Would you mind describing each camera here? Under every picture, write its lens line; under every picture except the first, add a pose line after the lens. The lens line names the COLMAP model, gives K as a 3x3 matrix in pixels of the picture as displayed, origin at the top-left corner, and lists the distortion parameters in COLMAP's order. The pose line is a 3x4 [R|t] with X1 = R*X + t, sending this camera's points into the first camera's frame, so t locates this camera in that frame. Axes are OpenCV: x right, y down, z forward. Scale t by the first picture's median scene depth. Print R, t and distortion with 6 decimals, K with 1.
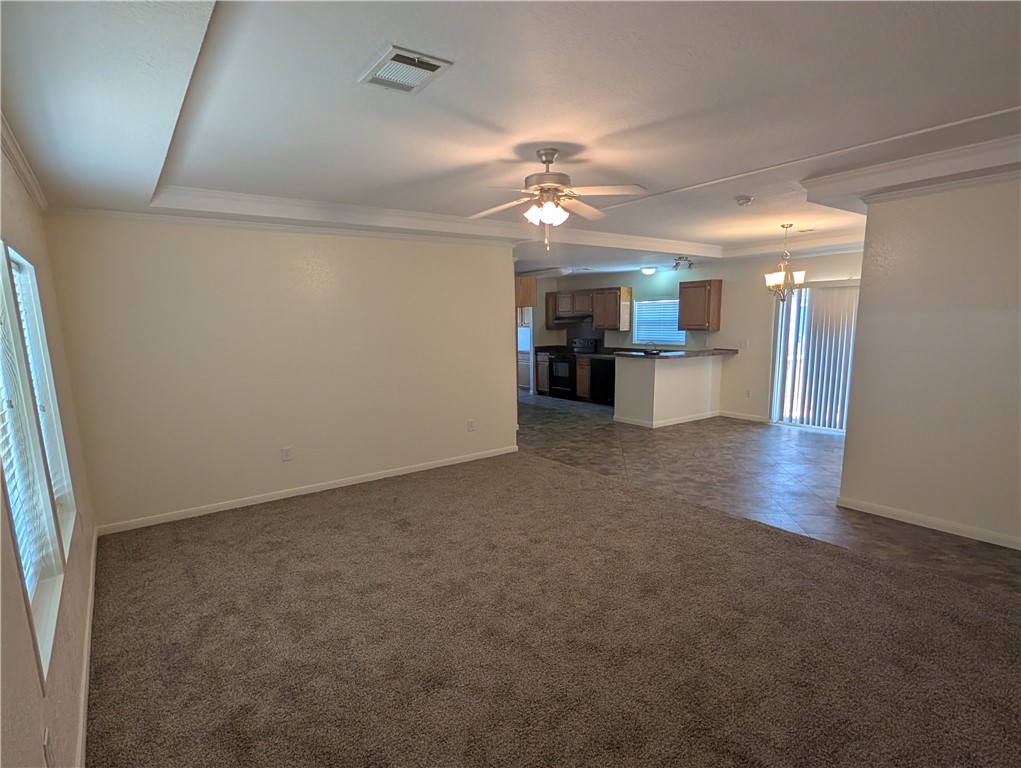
lens RADIAL K [[547.0, 0, 513.4], [0, 547.0, 420.8], [0, 0, 1]] dist [-0.001910, -0.000206]
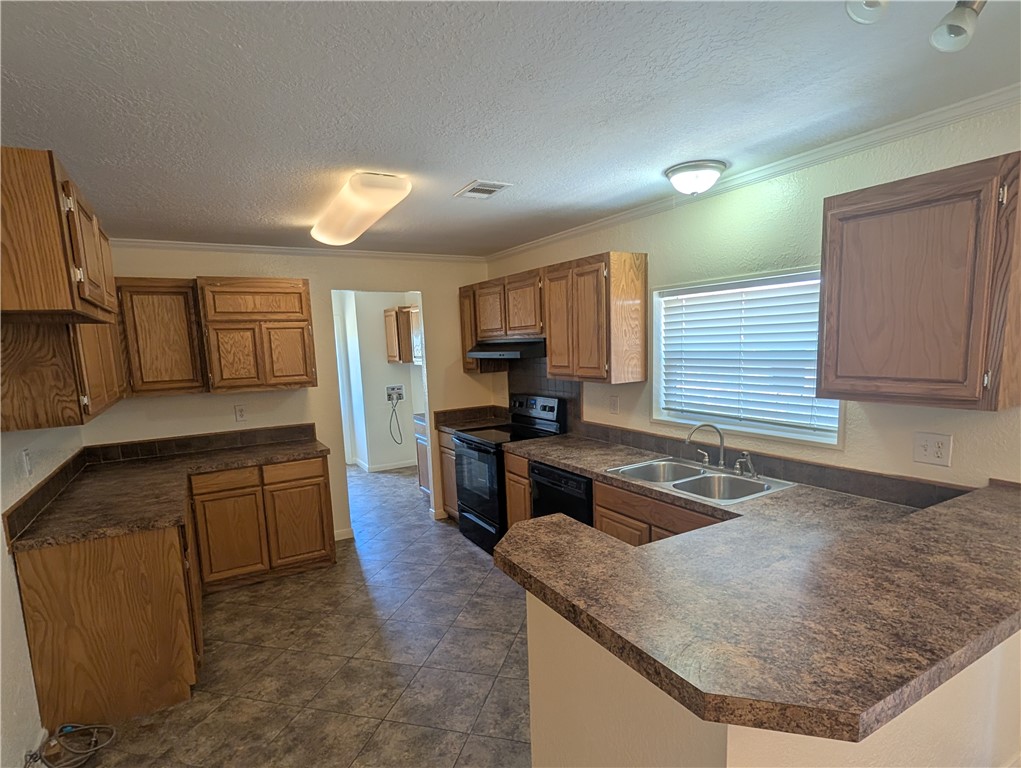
lens RADIAL K [[547.0, 0, 513.4], [0, 547.0, 420.8], [0, 0, 1]] dist [-0.001910, -0.000206]
pose [[0.993932, -0.004536, -0.109901, 0.172351], [0.000723, 0.999397, -0.034715, -0.131124], [0.109992, 0.034425, 0.993336, 0.663066]]
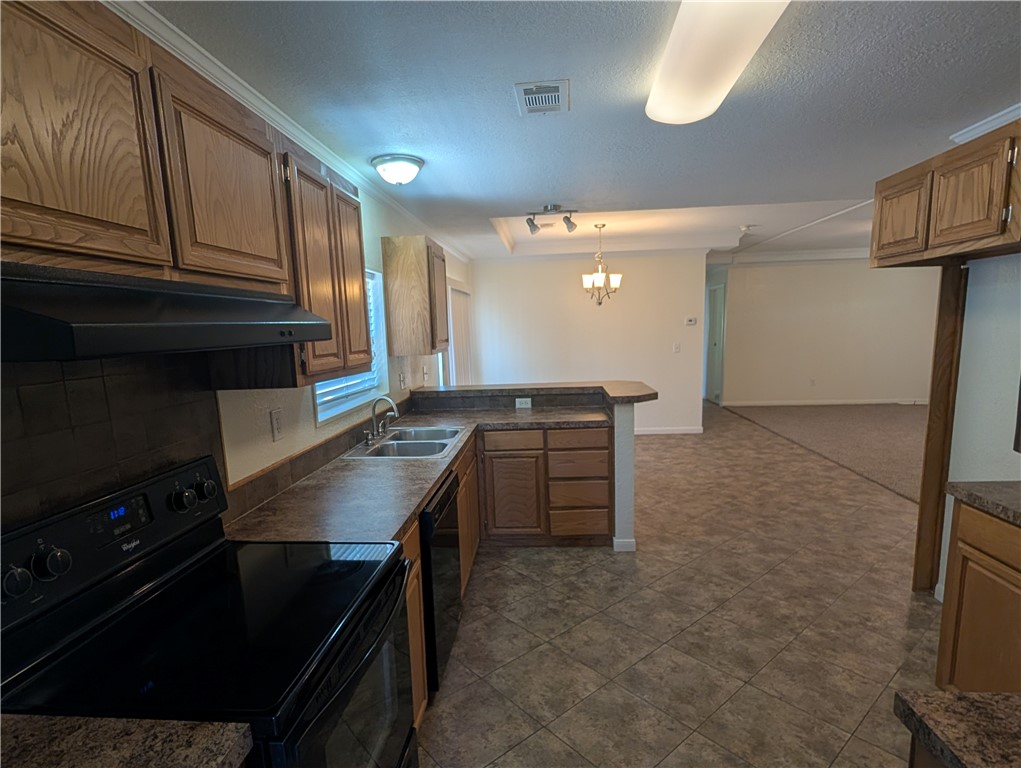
lens RADIAL K [[547.0, 0, 513.4], [0, 547.0, 420.8], [0, 0, 1]] dist [-0.001910, -0.000206]
pose [[-0.762533, -0.073624, 0.642746, -0.012319], [0.158177, 0.942134, 0.295575, -0.206045], [-0.627314, 0.327053, -0.706762, 1.139358]]
